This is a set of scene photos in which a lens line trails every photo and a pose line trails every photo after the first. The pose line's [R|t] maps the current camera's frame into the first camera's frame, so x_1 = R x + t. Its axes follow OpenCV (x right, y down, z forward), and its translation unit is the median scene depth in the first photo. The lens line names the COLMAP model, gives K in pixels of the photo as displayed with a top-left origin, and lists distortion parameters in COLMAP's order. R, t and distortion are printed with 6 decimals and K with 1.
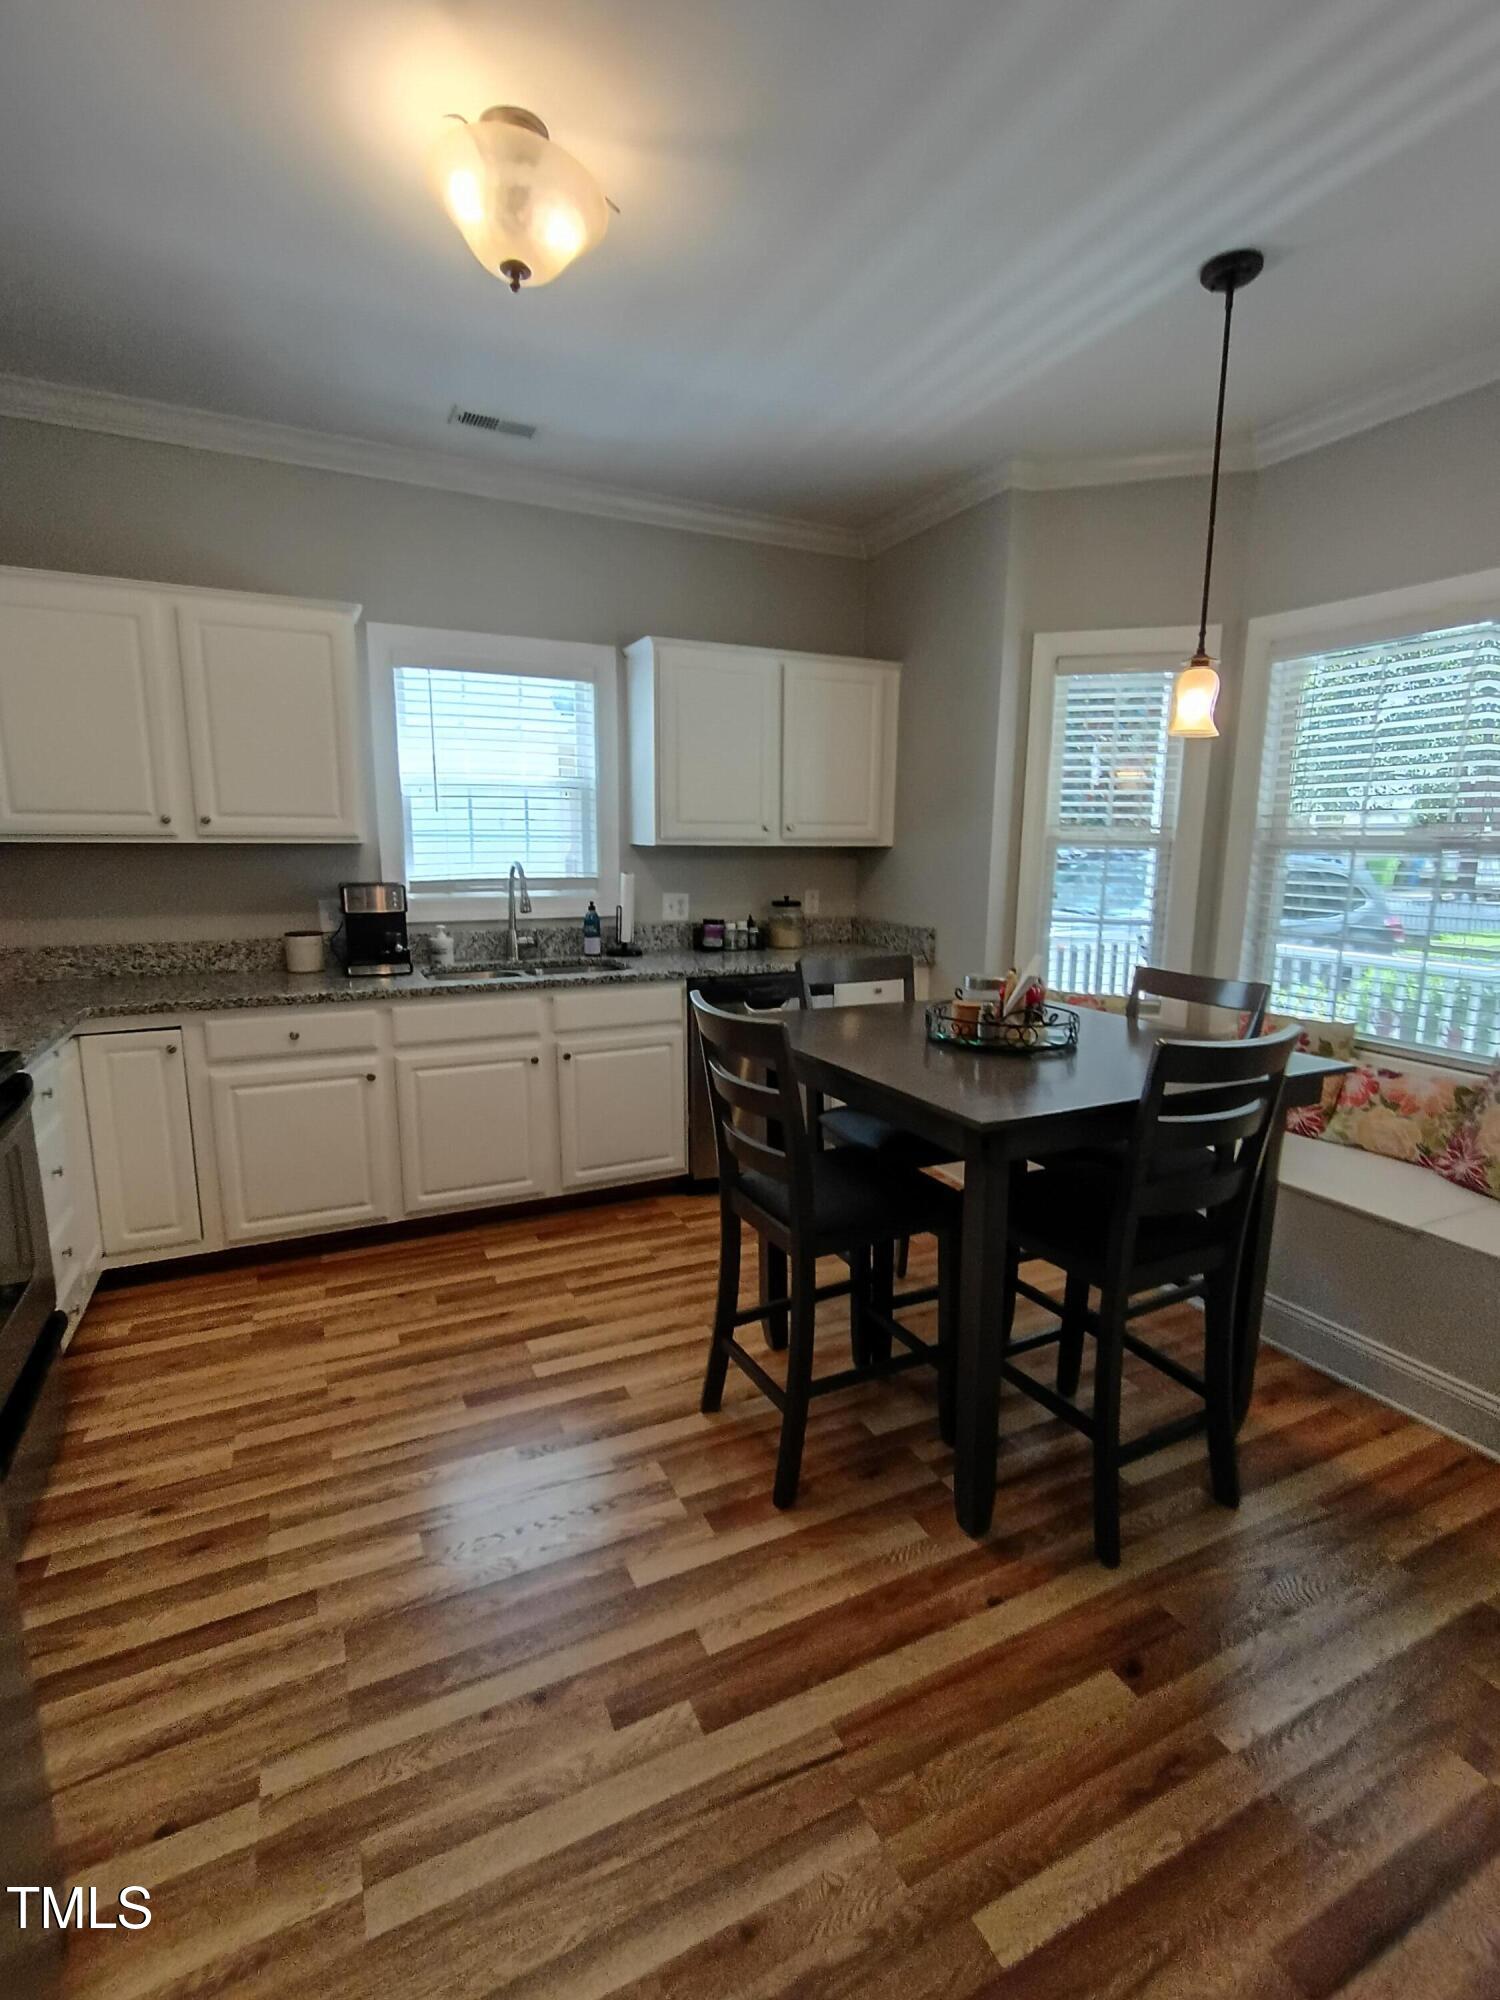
lens RADIAL K [[921.0, 0, 748.4], [0, 921.0, 1006.0], [0, 0, 1]] dist [-0.011018, 0.005824]
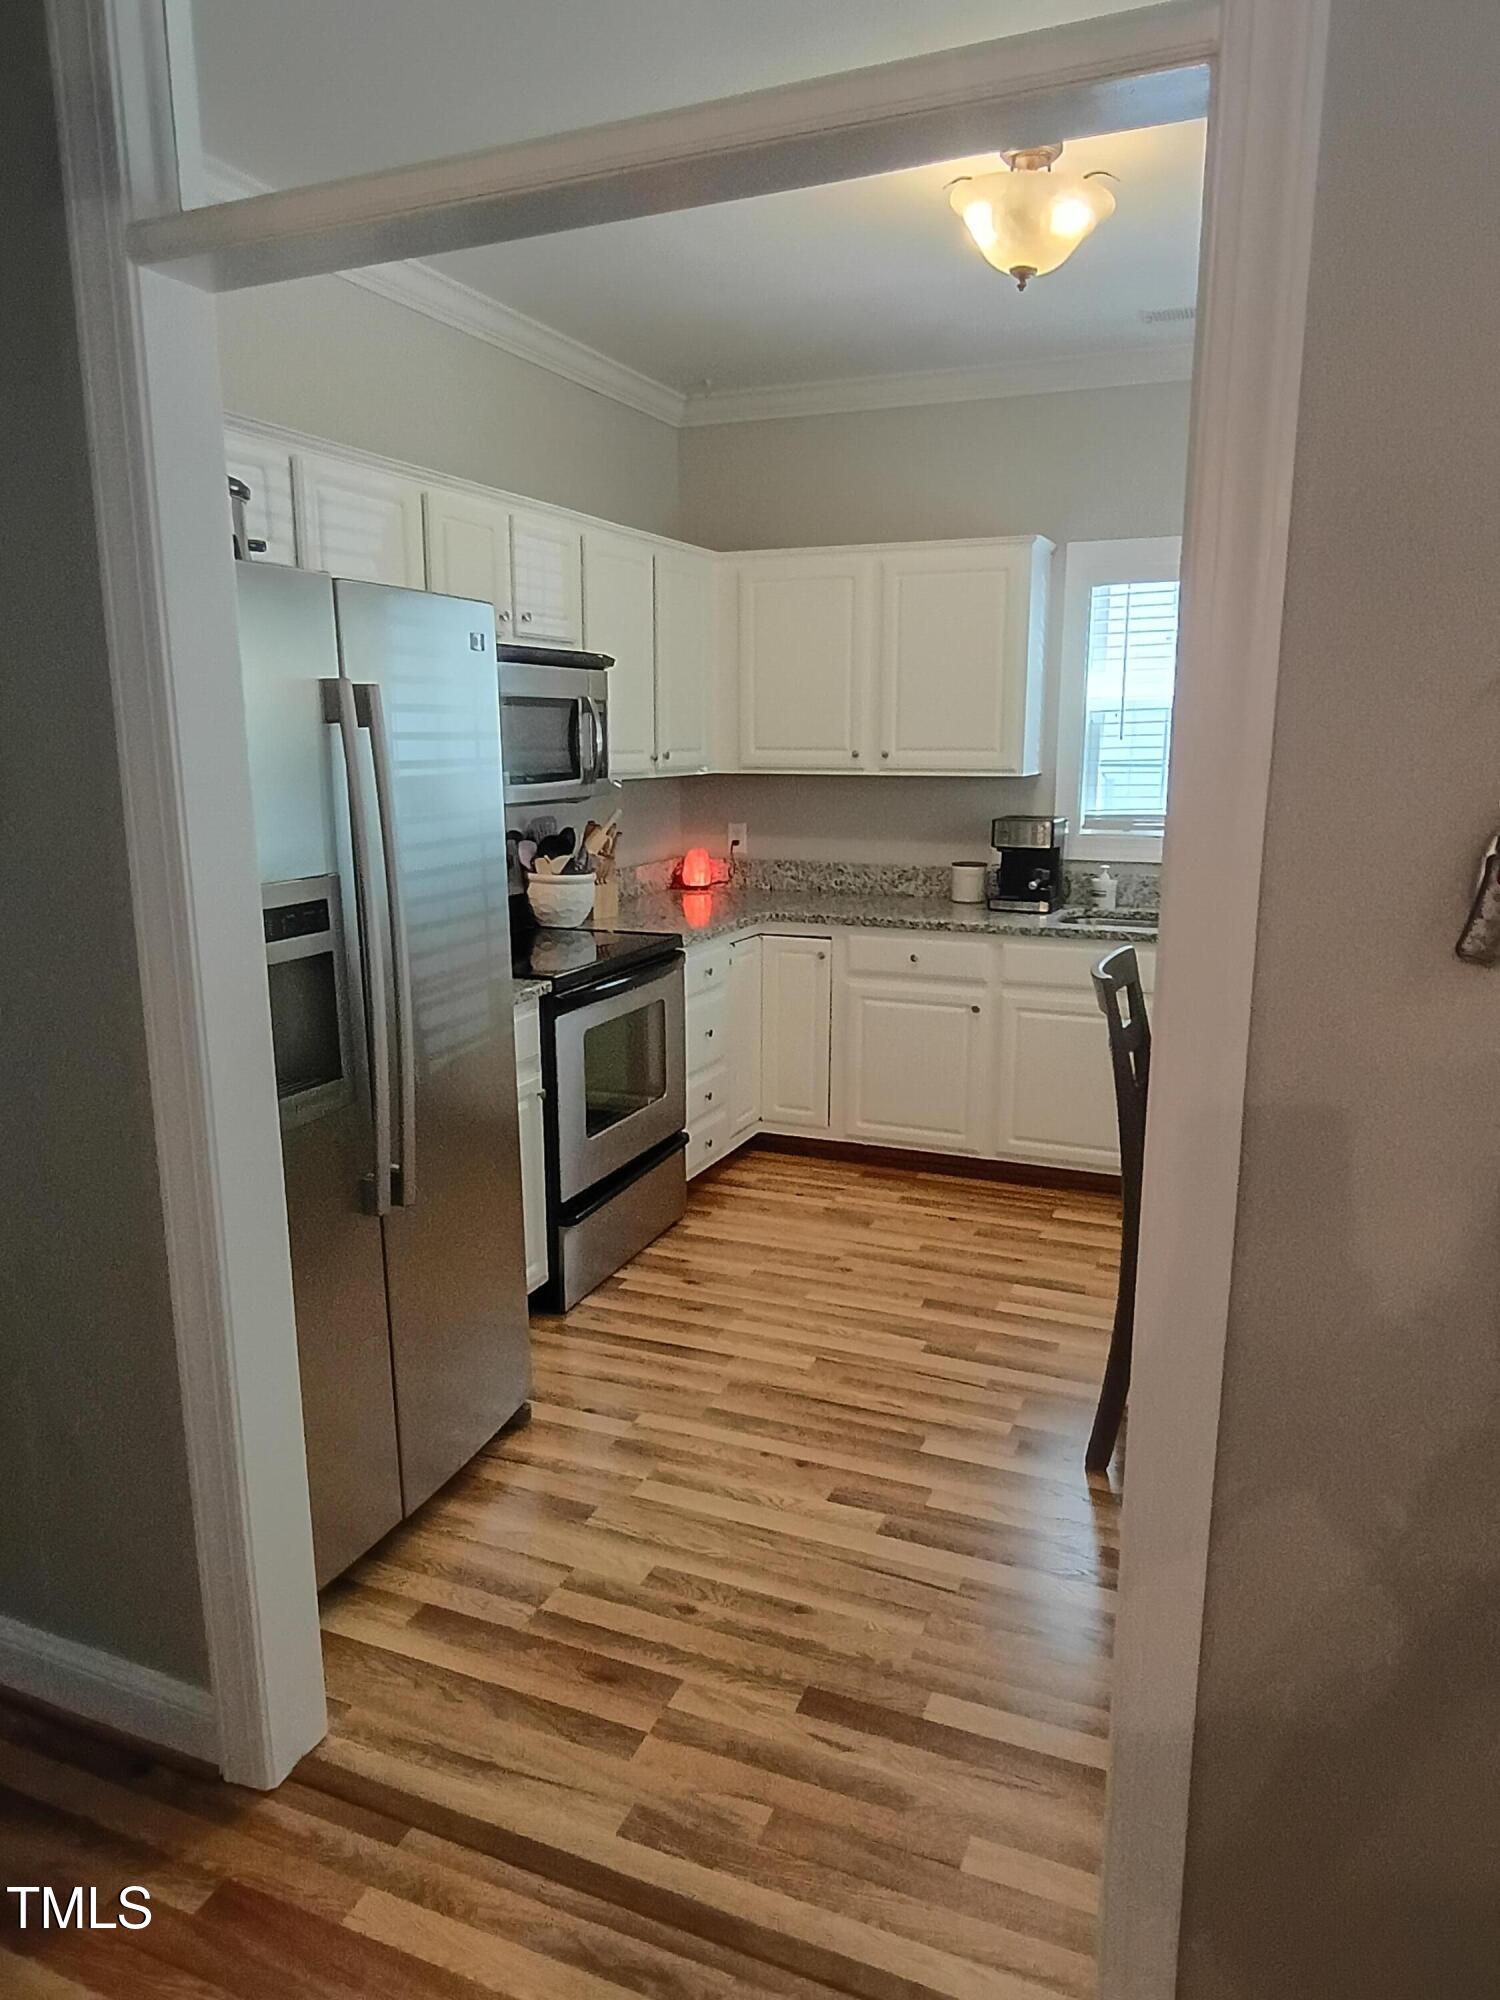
lens RADIAL K [[1325.9, 0, 753.8], [0, 1325.9, 1006.9], [0, 0, 1]] dist [-0.005174, -0.004481]
pose [[0.660021, 0.144712, -0.737177, 0.560131], [-0.129331, 0.988509, 0.078256, -0.008403], [0.740031, 0.043689, 0.671153, -0.180230]]
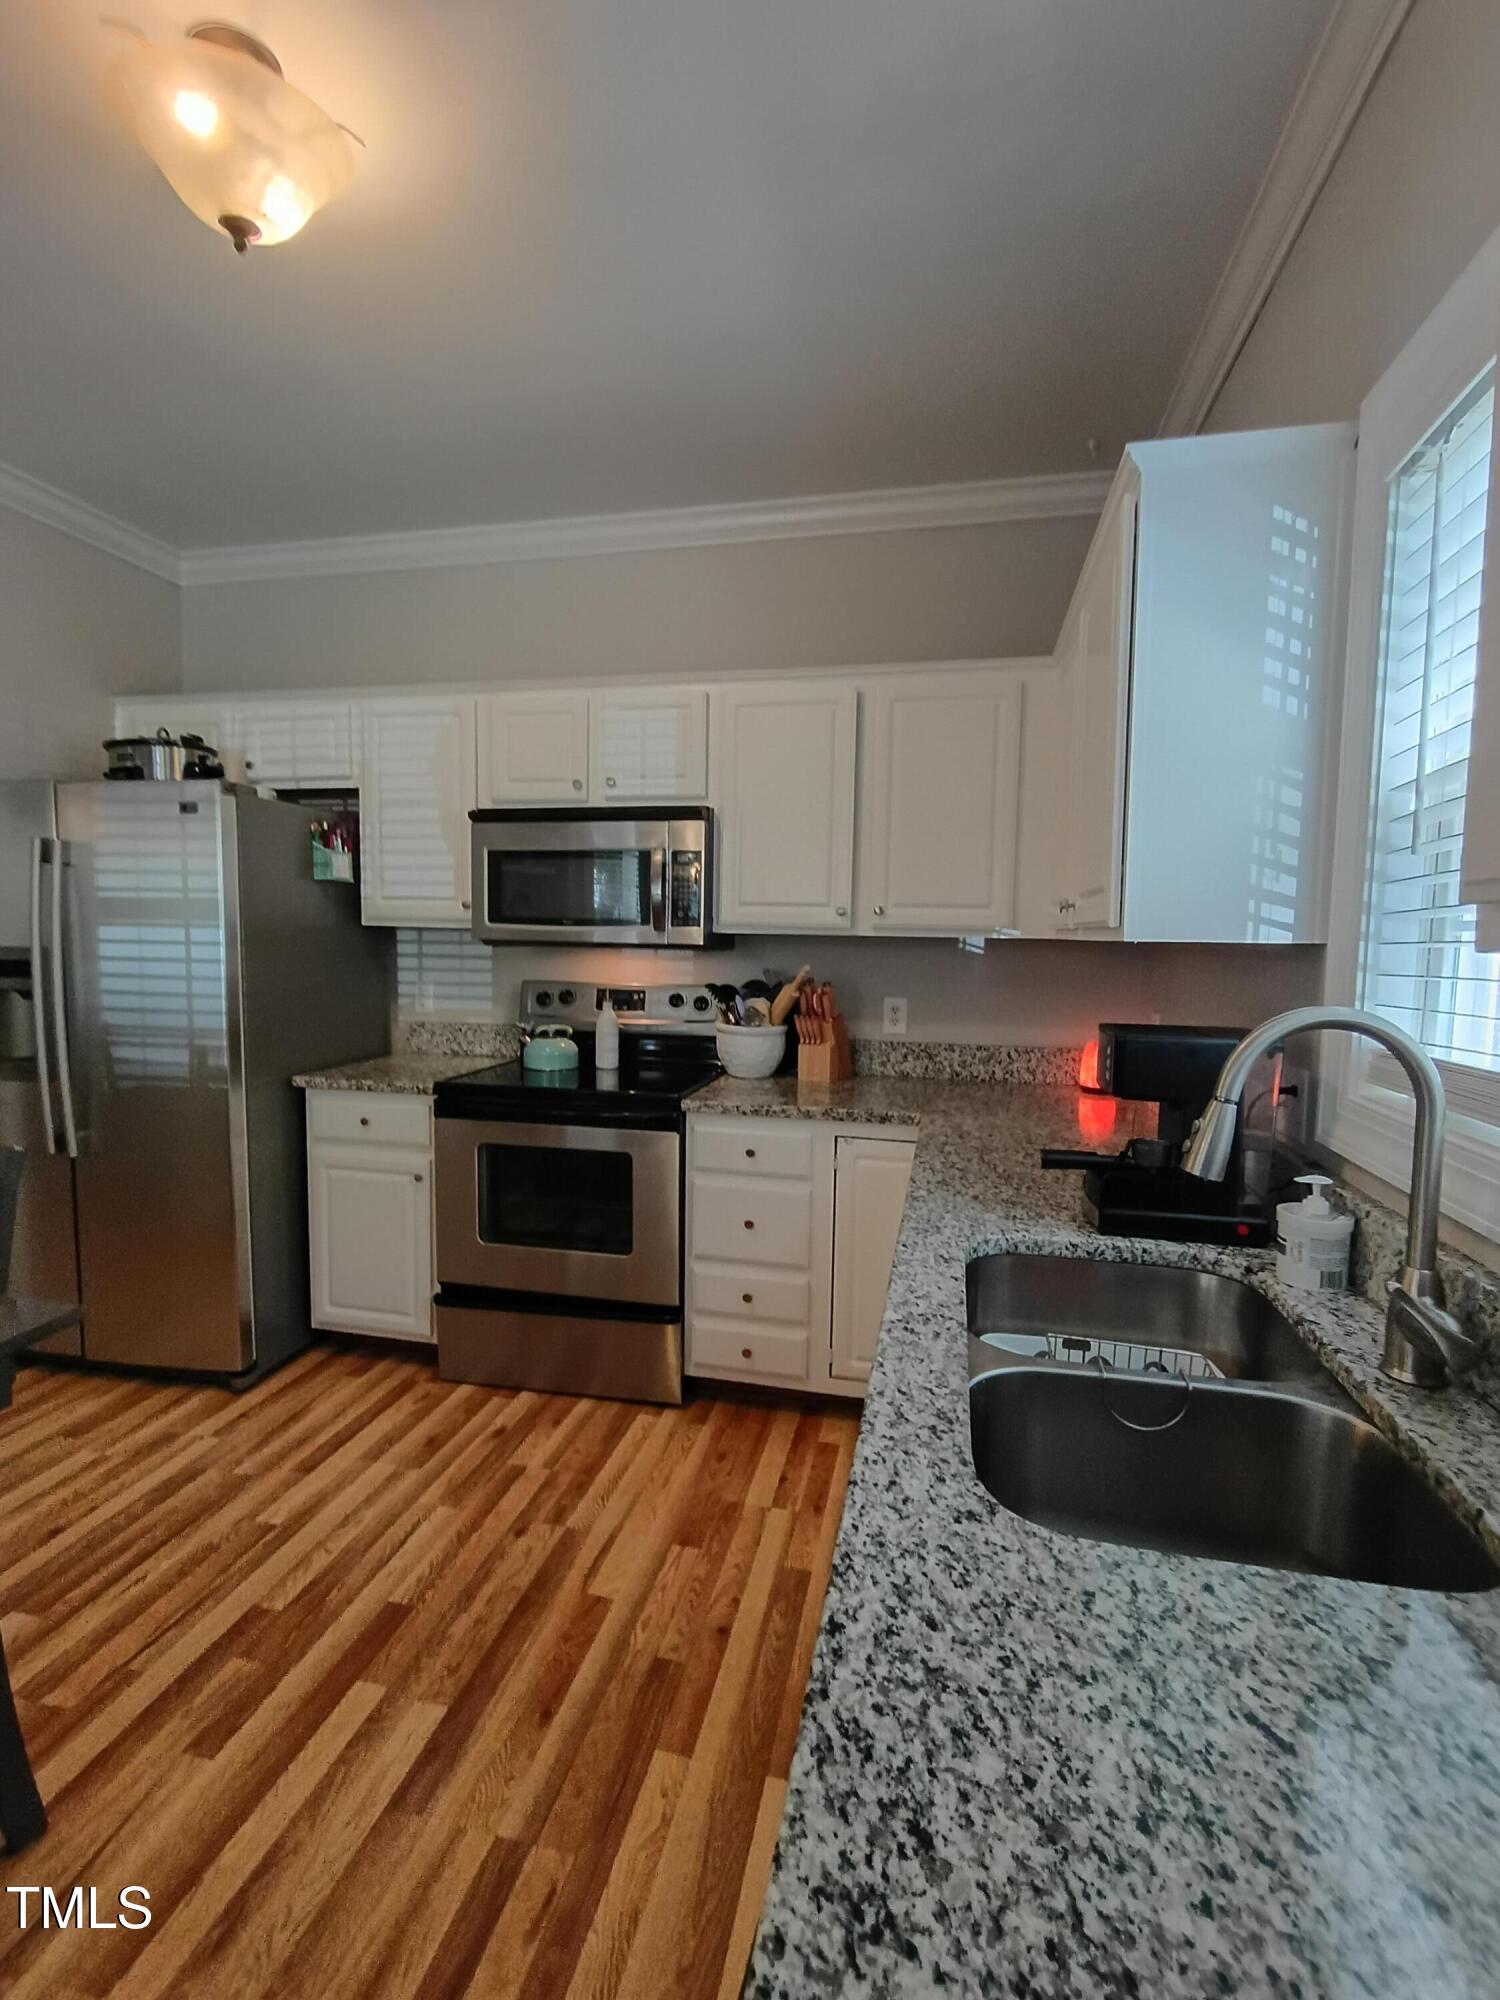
lens RADIAL K [[921.0, 0, 748.1], [0, 921.0, 1006.0], [0, 0, 1]] dist [-0.011018, 0.005824]
pose [[-0.616354, 0.045924, -0.786129, 0.096819], [-0.163164, 0.969186, 0.184544, -0.236783], [0.770380, 0.242013, -0.589868, 1.342188]]
